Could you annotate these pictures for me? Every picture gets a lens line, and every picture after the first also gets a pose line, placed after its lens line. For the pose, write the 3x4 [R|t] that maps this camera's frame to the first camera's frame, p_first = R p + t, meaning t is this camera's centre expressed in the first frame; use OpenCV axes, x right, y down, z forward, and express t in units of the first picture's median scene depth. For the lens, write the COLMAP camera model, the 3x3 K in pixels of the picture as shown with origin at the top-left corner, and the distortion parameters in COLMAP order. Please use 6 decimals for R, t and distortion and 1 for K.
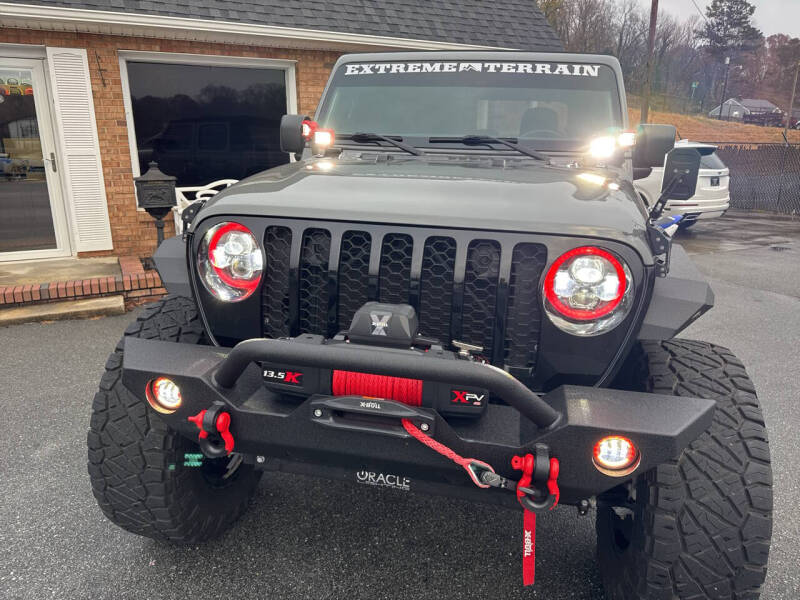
lens RADIAL K [[584.1, 0, 396.5], [0, 584.1, 301.5], [0, 0, 1]] dist [0.021395, -0.027475]
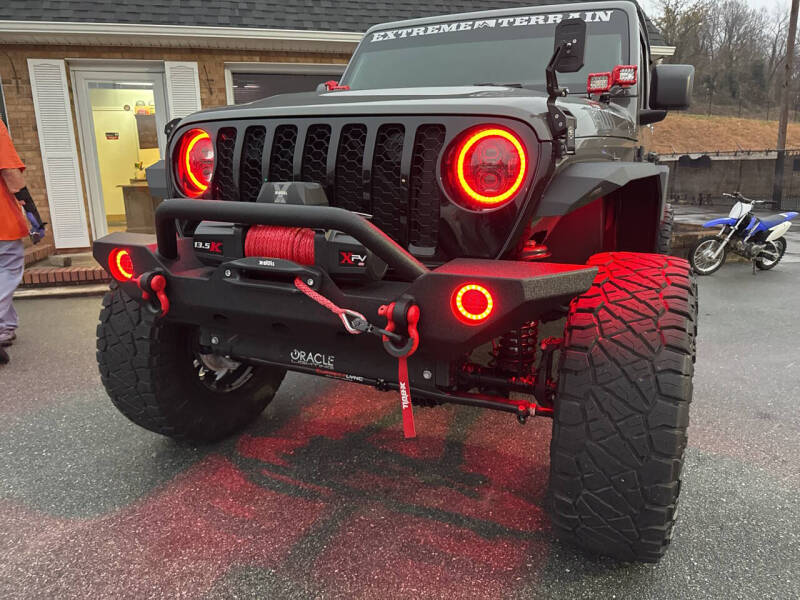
lens RADIAL K [[584.1, 0, 396.5], [0, 584.1, 301.5], [0, 0, 1]] dist [0.021395, -0.027475]
pose [[0.976795, 0.027105, -0.212452, 0.214858], [-0.037149, 0.998366, -0.043430, 0.143275], [0.210928, 0.050314, 0.976206, -0.015408]]
